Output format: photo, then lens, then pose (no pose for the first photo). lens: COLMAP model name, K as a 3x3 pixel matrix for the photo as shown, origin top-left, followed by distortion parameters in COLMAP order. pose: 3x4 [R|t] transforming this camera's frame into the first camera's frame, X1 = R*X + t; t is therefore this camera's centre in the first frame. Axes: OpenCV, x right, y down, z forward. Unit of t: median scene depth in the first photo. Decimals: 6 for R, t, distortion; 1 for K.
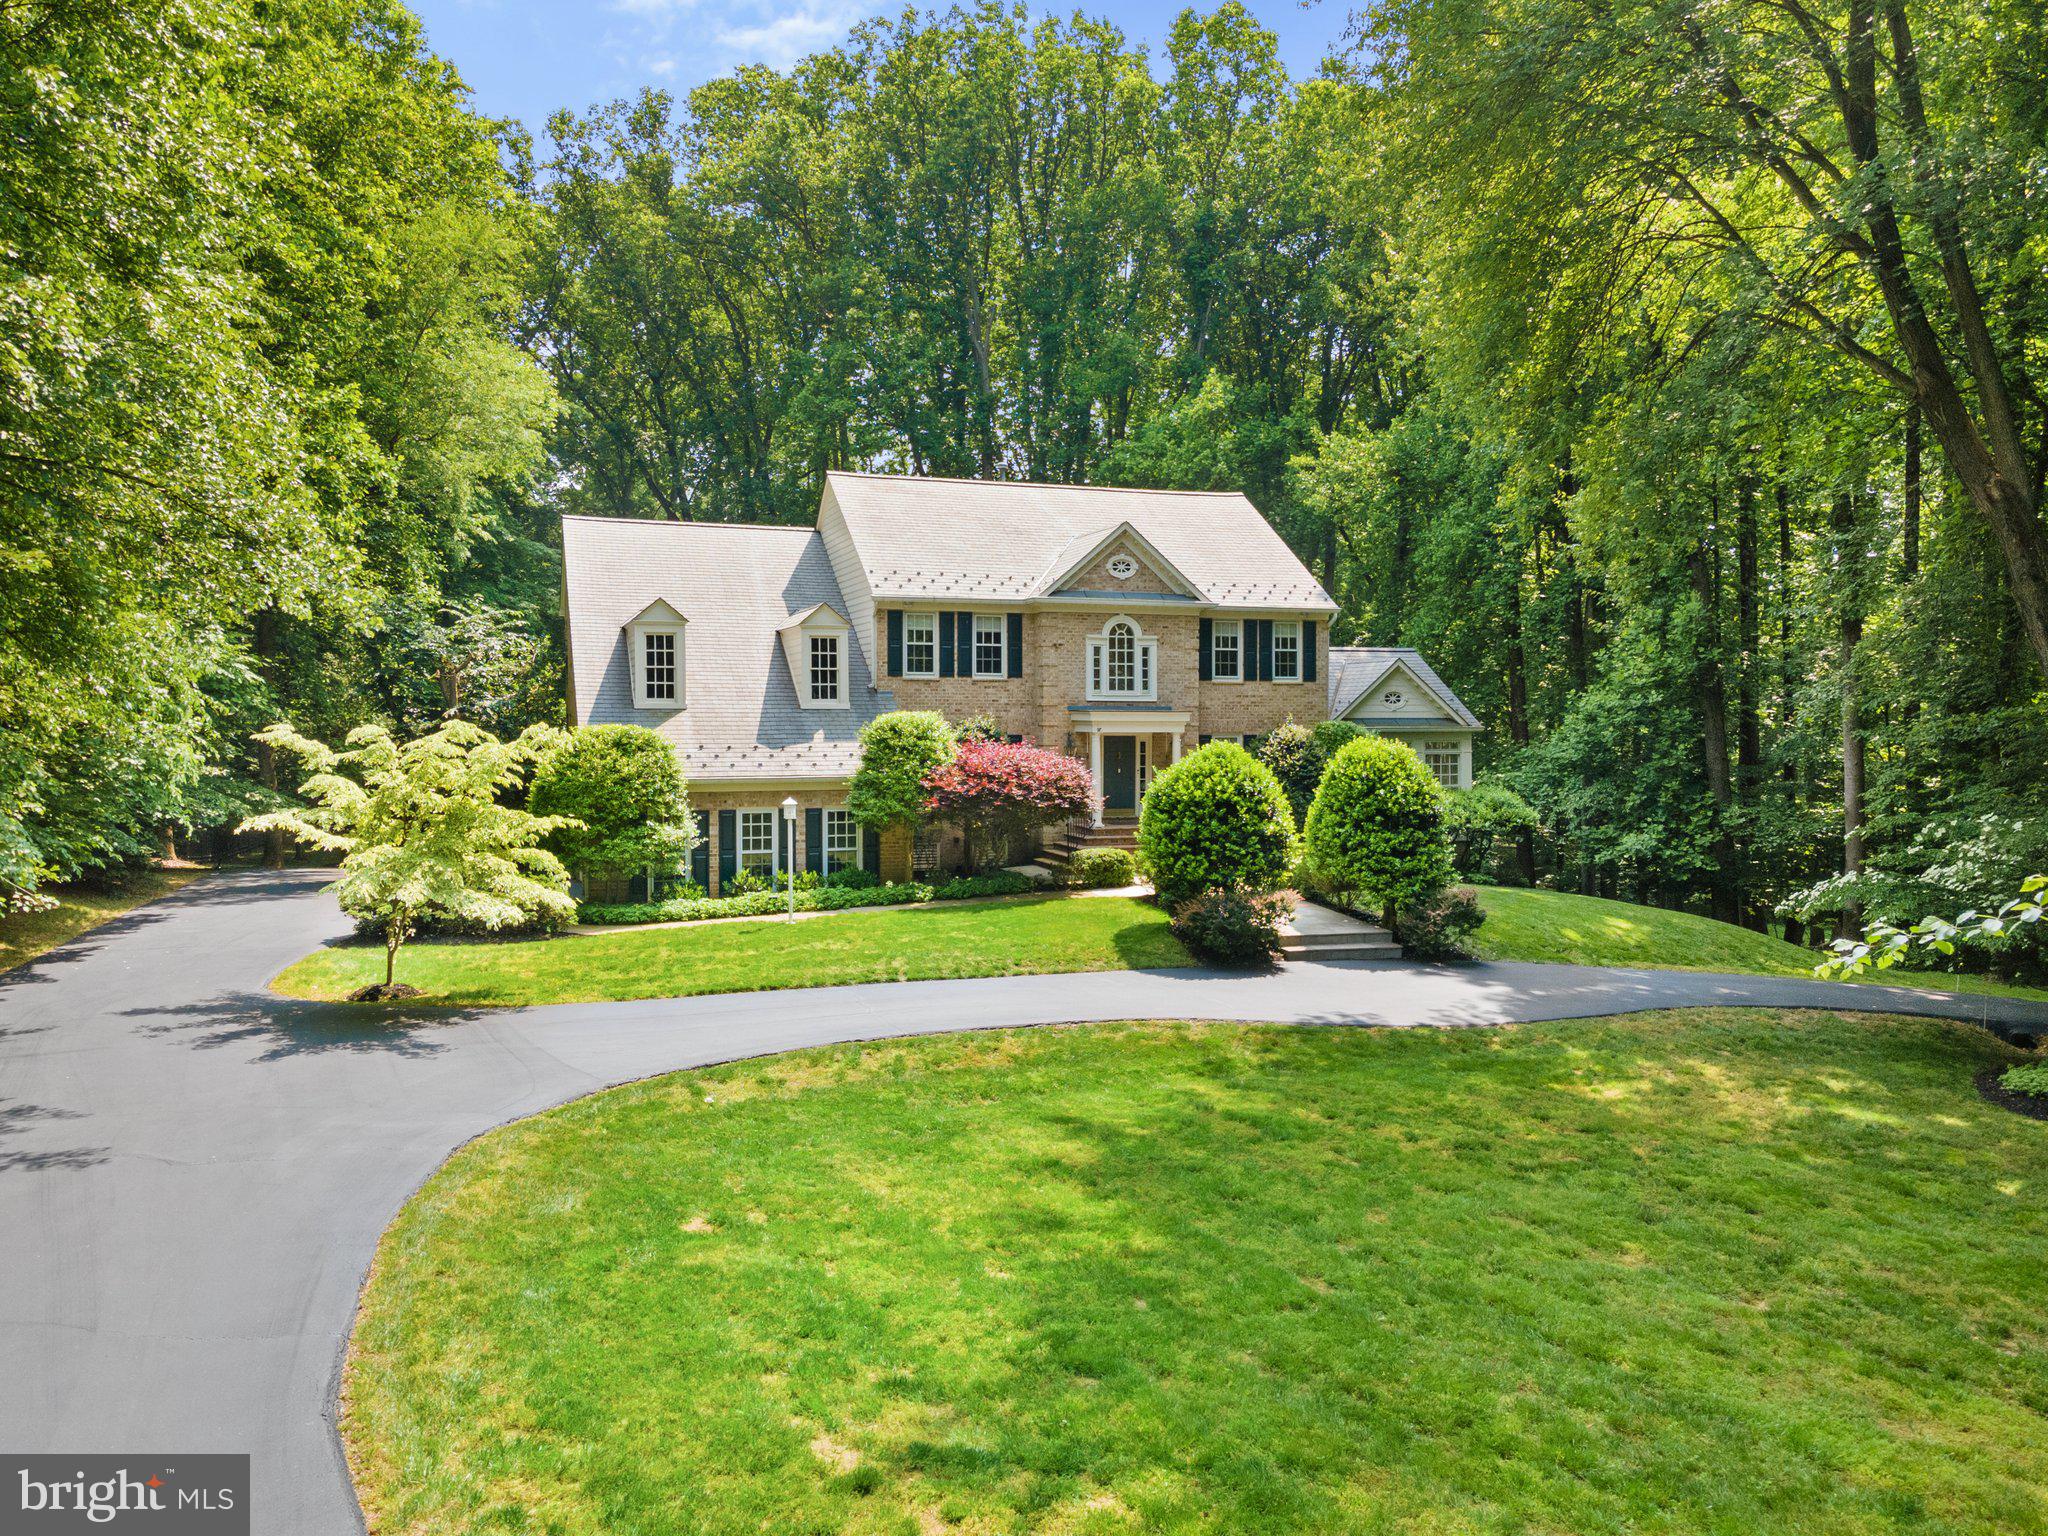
lens RADIAL K [[1886.9, 0, 1024.0], [0, 1886.9, 768.0], [0, 0, 1]] dist [0.000381, -0.003778]
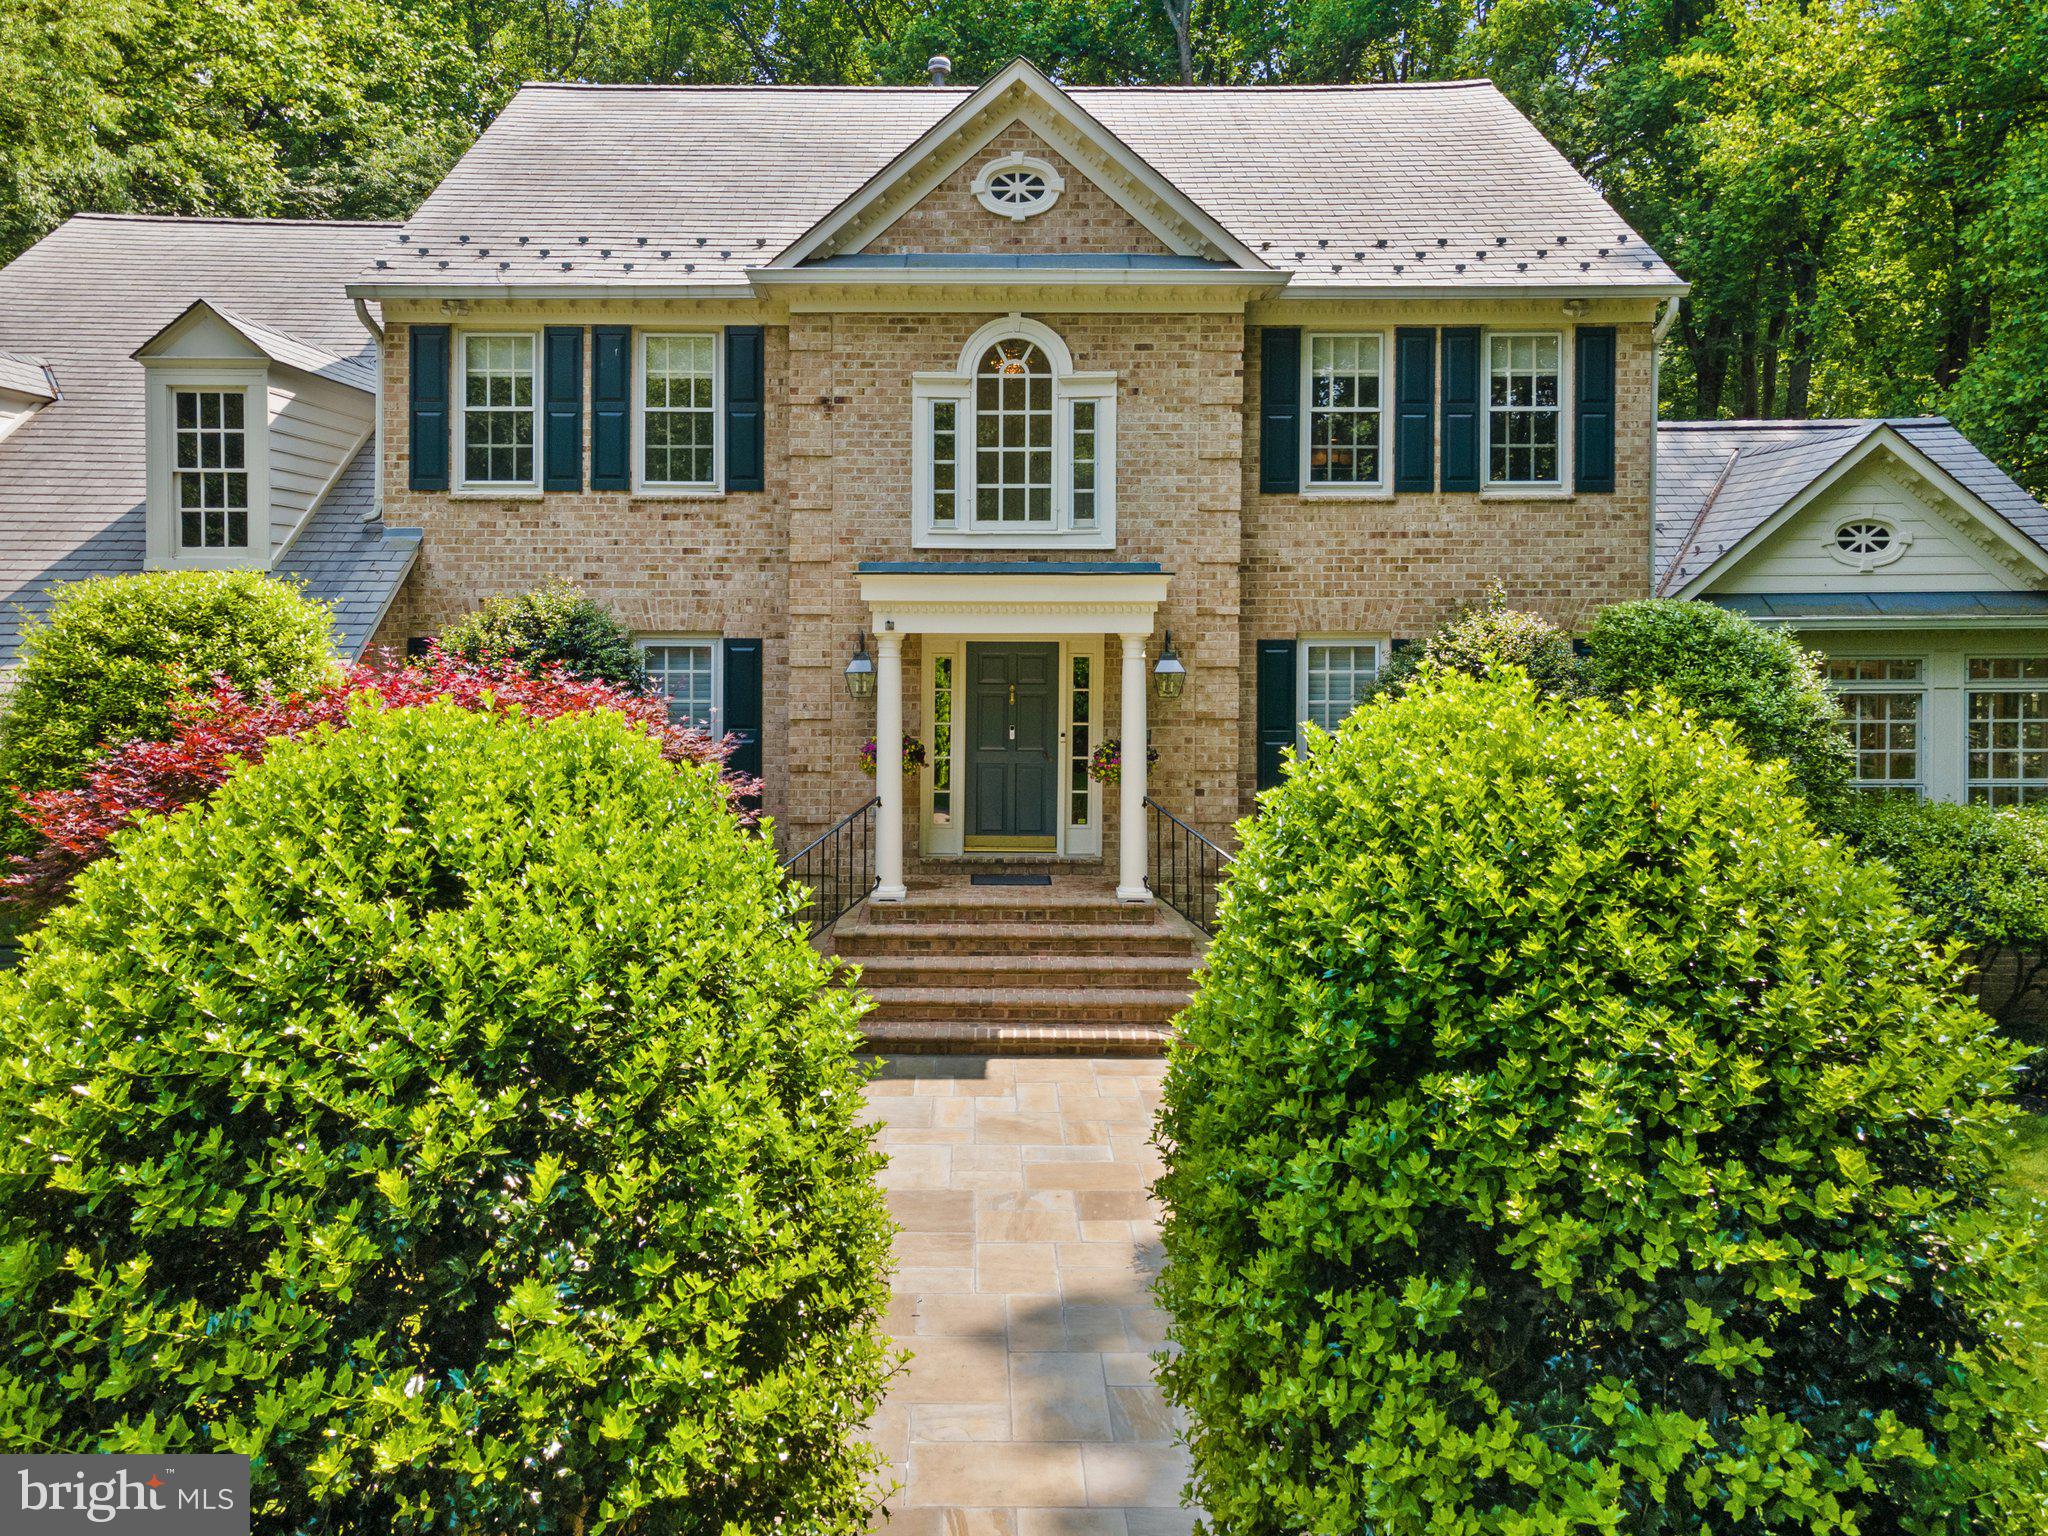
lens RADIAL K [[1713.6, 0, 919.7], [0, 1713.6, 631.7], [0, 0, 1]] dist [0.050809, 0.004605]
pose [[0.937729, 0.002991, -0.347355, 0.157678], [-0.008061, 0.999881, -0.013154, -0.014862], [0.347274, 0.015135, 0.937642, 0.699191]]
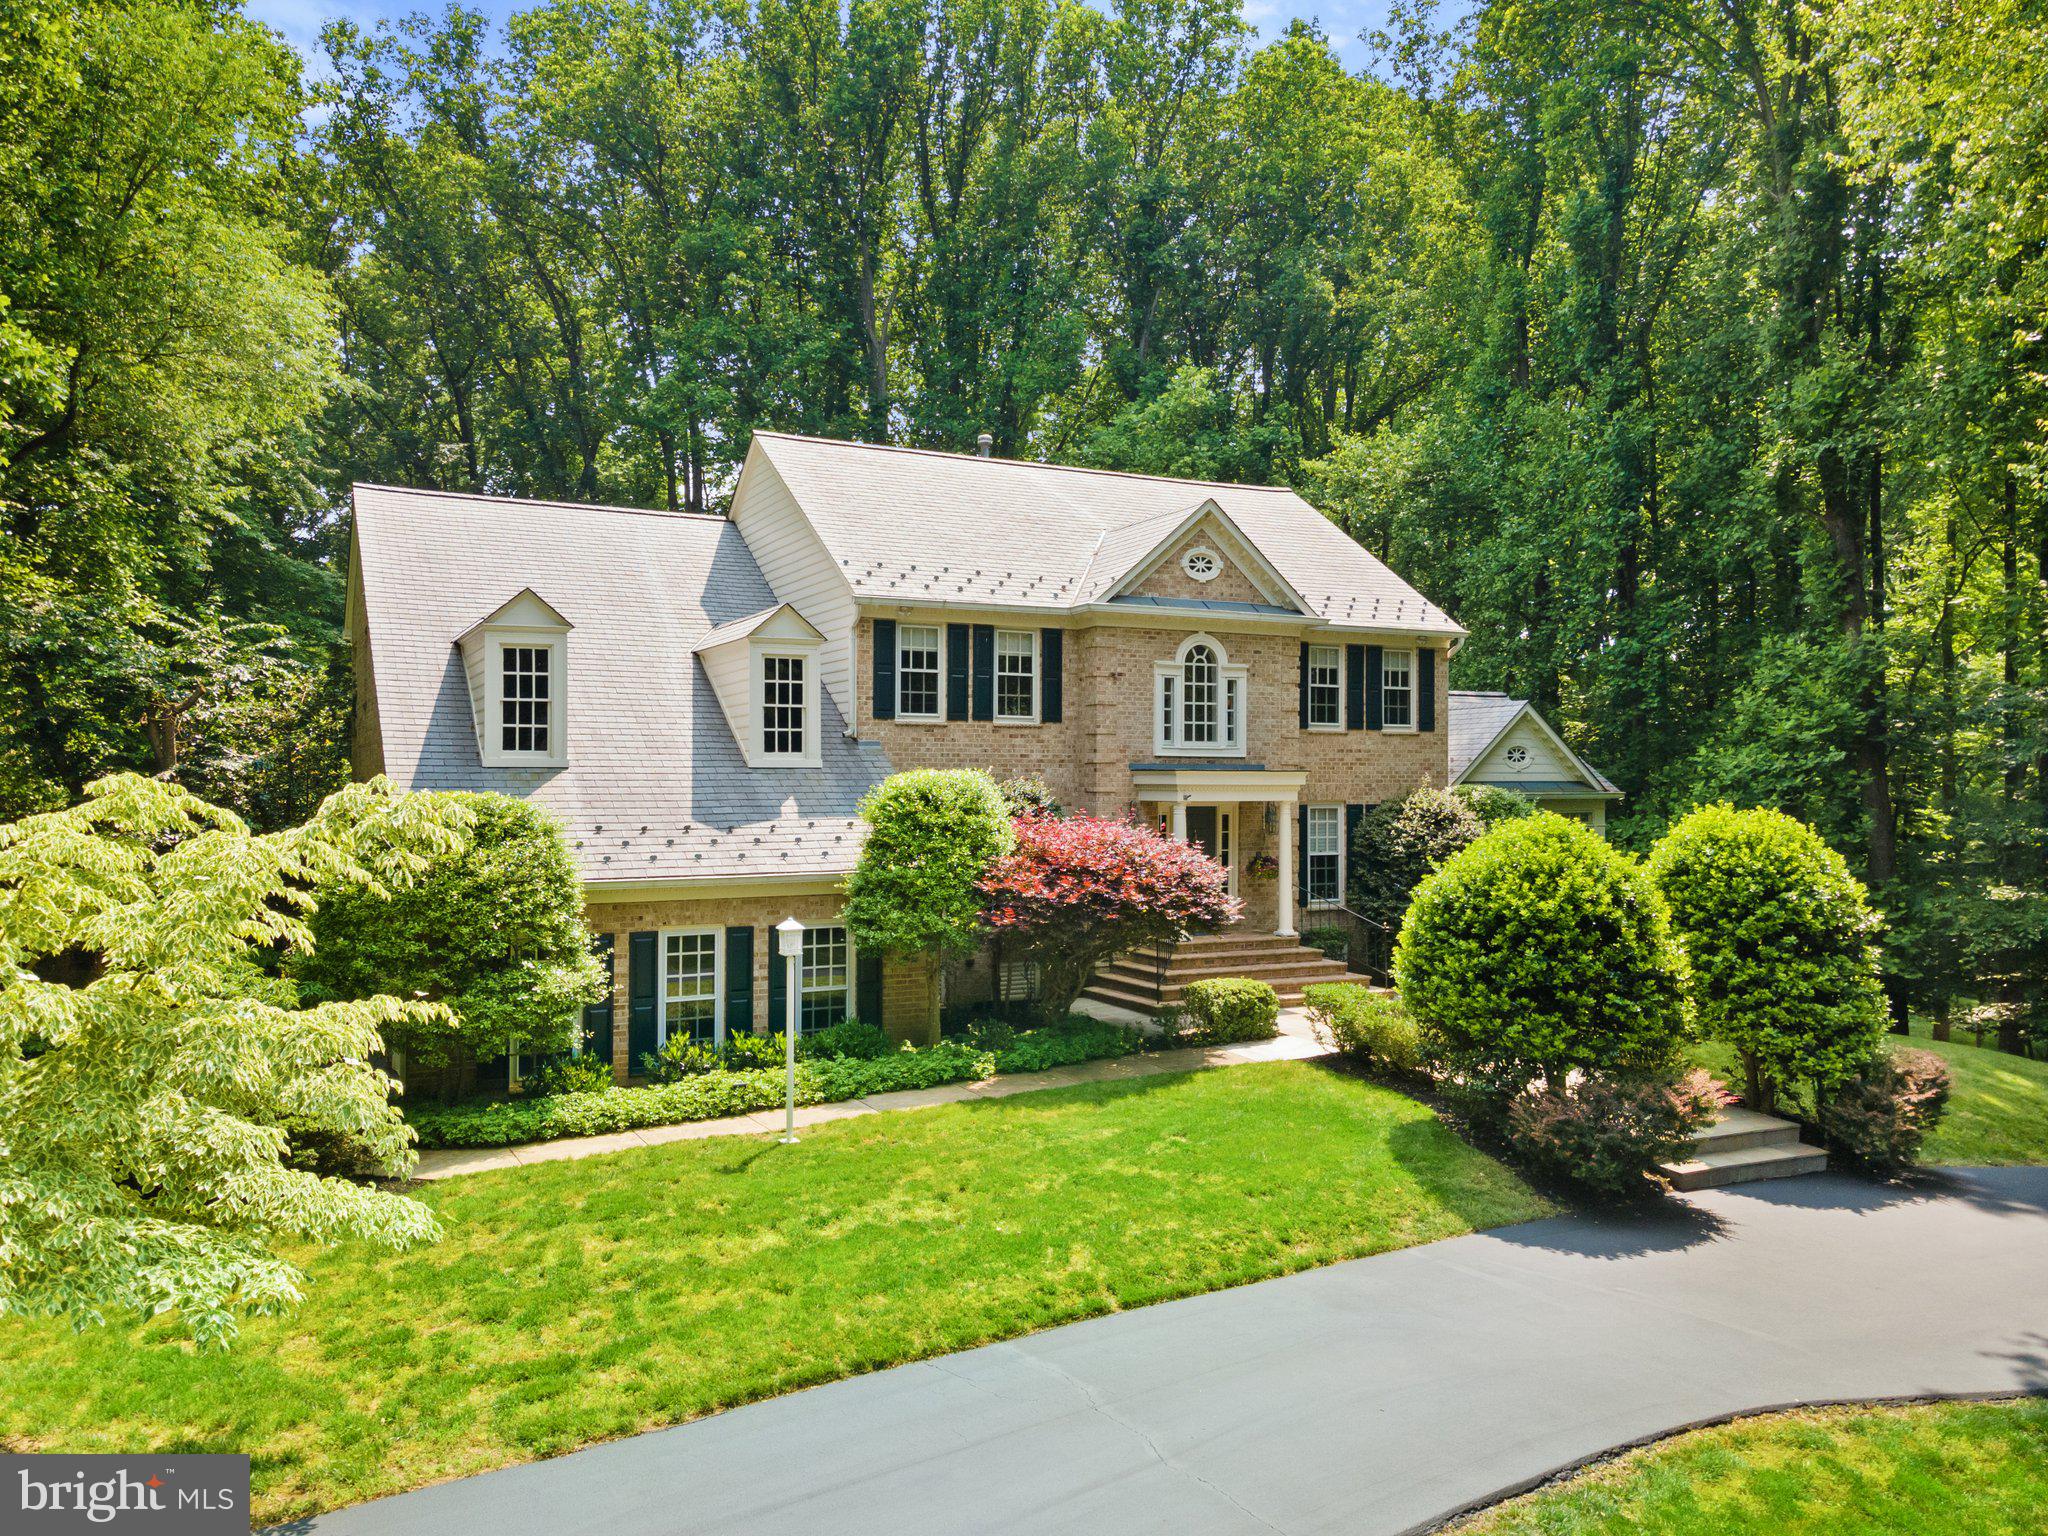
lens RADIAL K [[1750.5, 0, 1068.2], [0, 1750.5, 733.8], [0, 0, 1]] dist [0.023141, -0.005112]
pose [[0.986170, 0.000861, 0.165736, -0.107386], [0.009021, 0.998225, -0.058865, -0.006475], [-0.165493, 0.059546, 0.984412, 0.384656]]
